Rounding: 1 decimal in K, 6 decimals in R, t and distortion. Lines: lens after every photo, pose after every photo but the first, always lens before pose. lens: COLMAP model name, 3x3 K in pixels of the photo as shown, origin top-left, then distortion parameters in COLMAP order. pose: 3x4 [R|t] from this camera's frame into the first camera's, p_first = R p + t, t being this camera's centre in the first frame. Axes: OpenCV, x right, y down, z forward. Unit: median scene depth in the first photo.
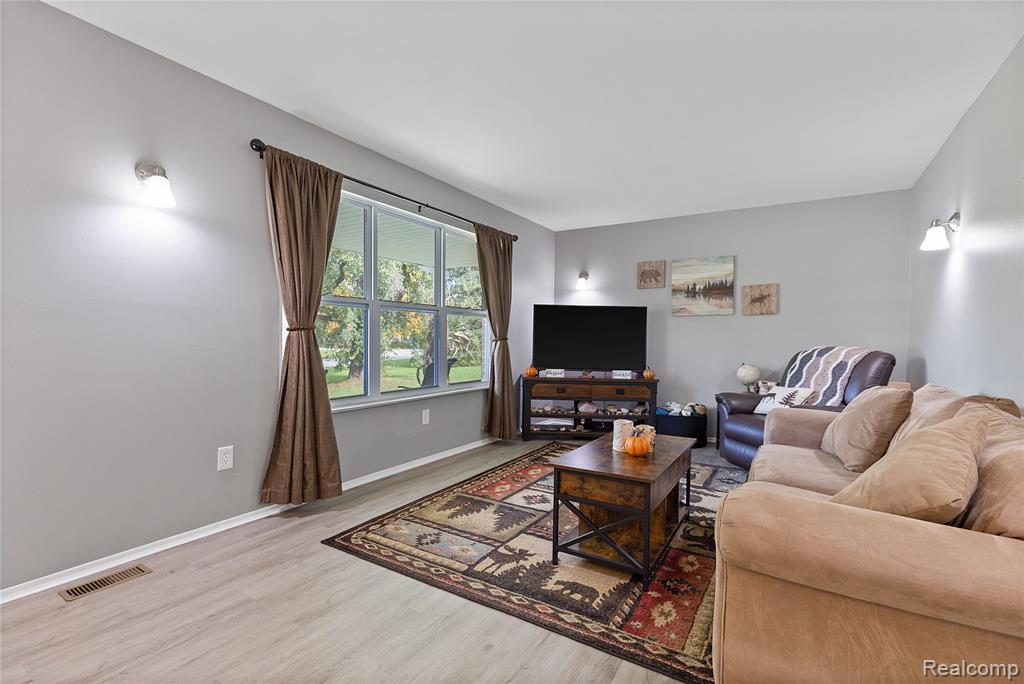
lens RADIAL K [[470.0, 0, 510.5], [0, 470.0, 342.5], [0, 0, 1]] dist [0.015366, -0.003294]
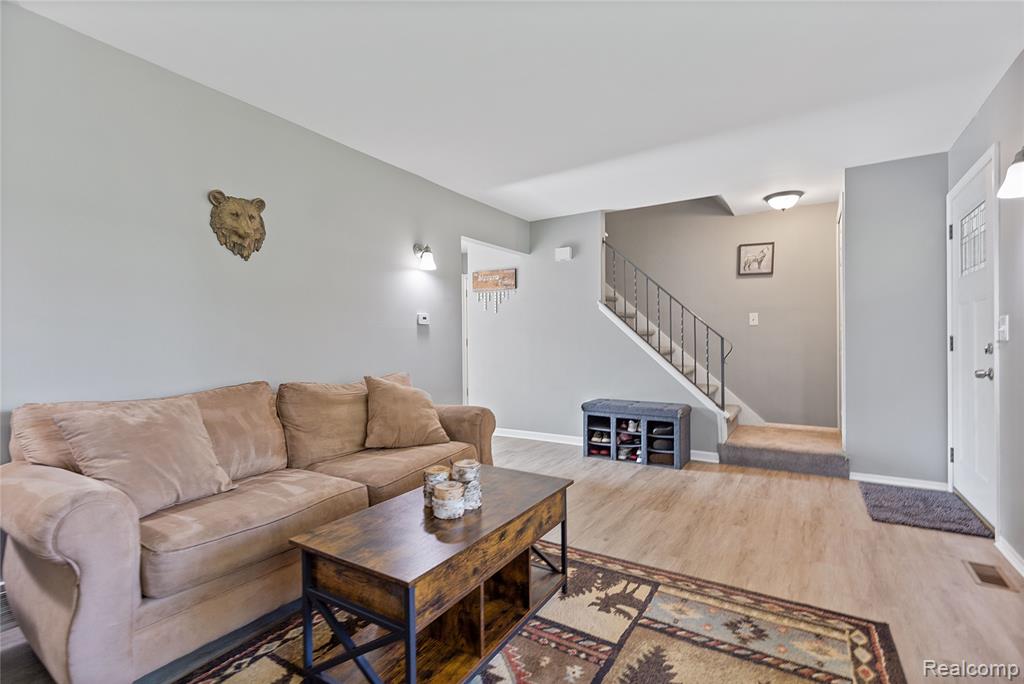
lens RADIAL K [[470.0, 0, 515.0], [0, 470.0, 341.4], [0, 0, 1]] dist [0.015366, -0.003294]
pose [[-0.999995, -0.003168, 0.000880, 0.173371], [-0.003161, 0.999968, 0.007365, -0.017283], [-0.000903, 0.007362, -0.999972, 1.728292]]
